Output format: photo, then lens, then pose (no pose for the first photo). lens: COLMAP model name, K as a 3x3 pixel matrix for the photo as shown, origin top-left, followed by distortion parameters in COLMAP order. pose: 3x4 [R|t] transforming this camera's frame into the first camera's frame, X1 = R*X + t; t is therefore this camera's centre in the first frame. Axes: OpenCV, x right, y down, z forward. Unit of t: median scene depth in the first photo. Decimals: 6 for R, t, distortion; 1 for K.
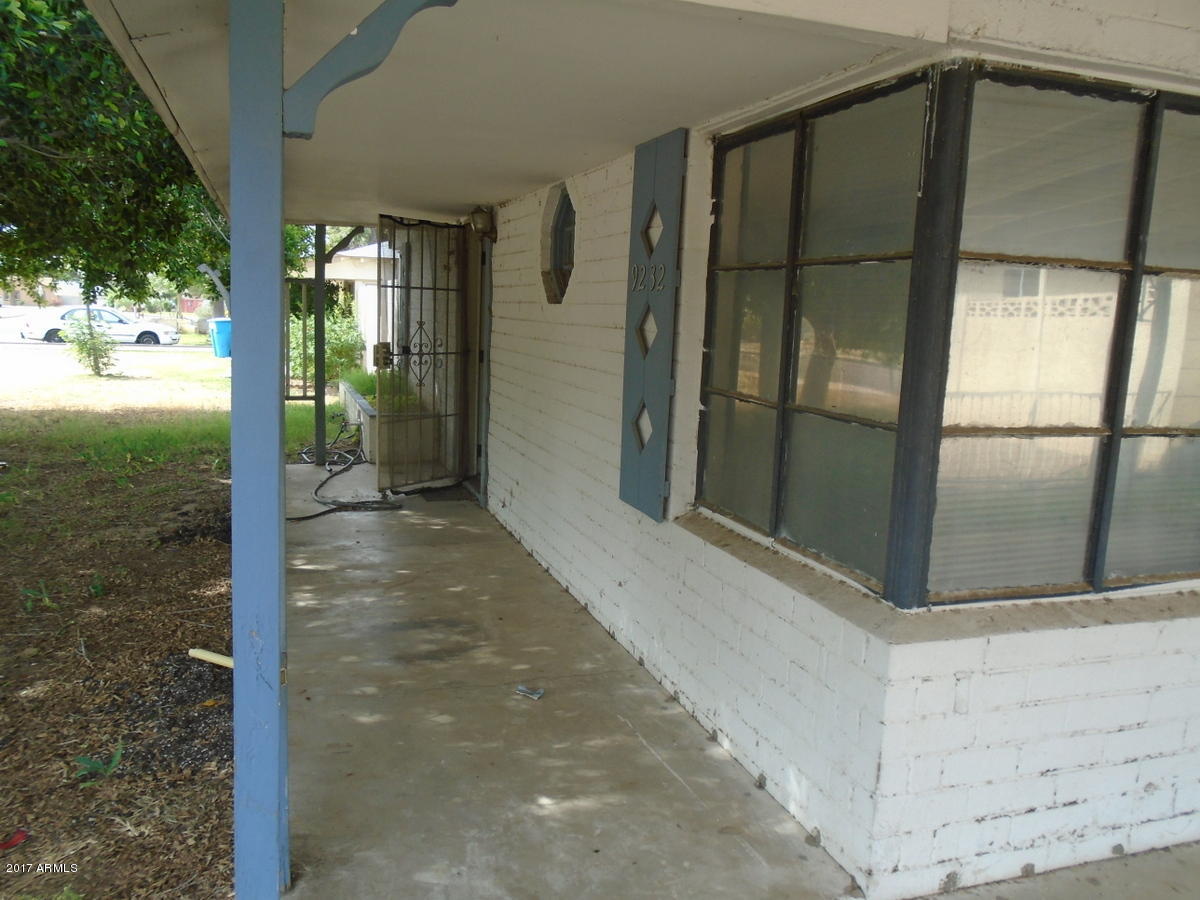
lens RADIAL K [[925.4, 0, 597.0], [0, 925.4, 448.8], [0, 0, 1]] dist [-0.011273, 0.002975]
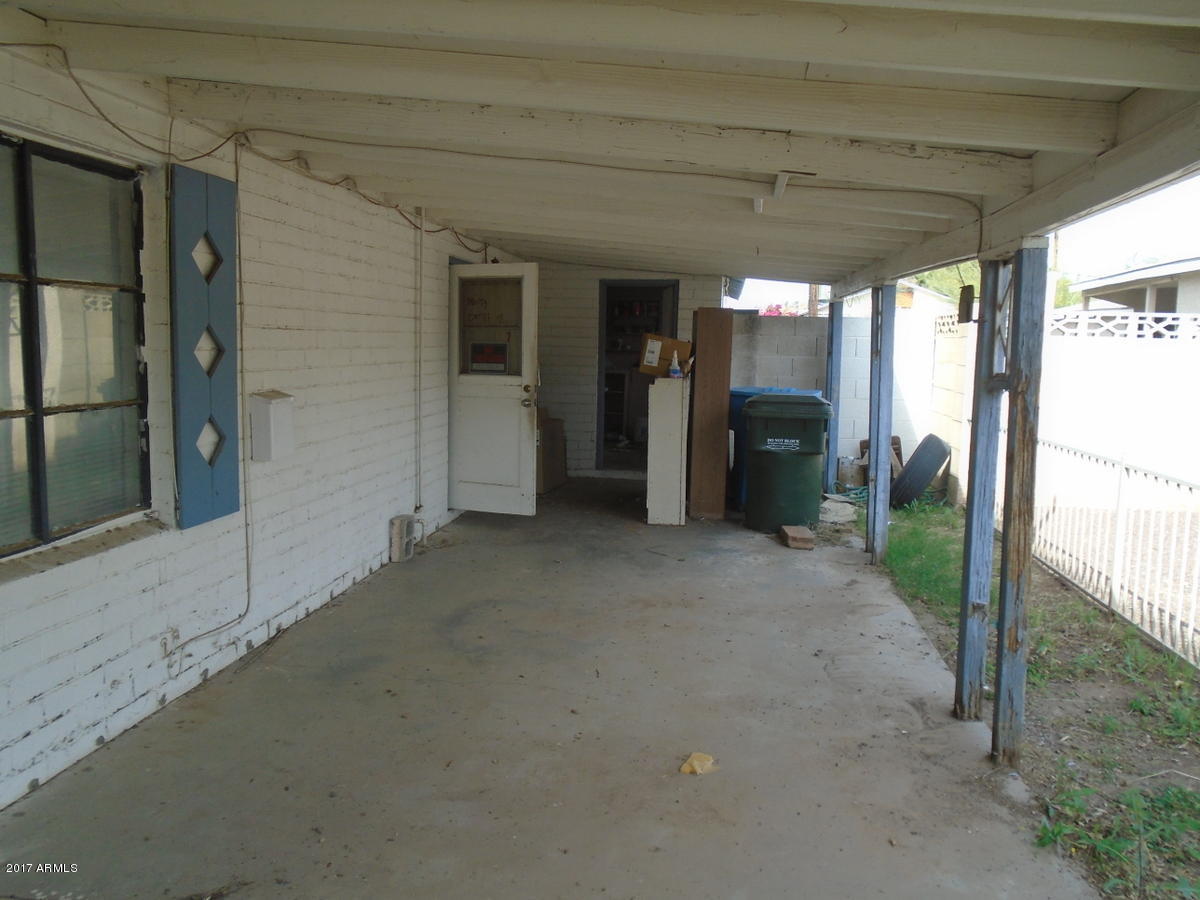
lens RADIAL K [[925.4, 0, 597.9], [0, 925.4, 446.4], [0, 0, 1]] dist [-0.011273, 0.002975]
pose [[0.457749, -0.137225, 0.878427, -0.180351], [0.134727, 0.987313, 0.084028, 0.024073], [-0.878814, 0.079884, 0.470430, -0.230122]]
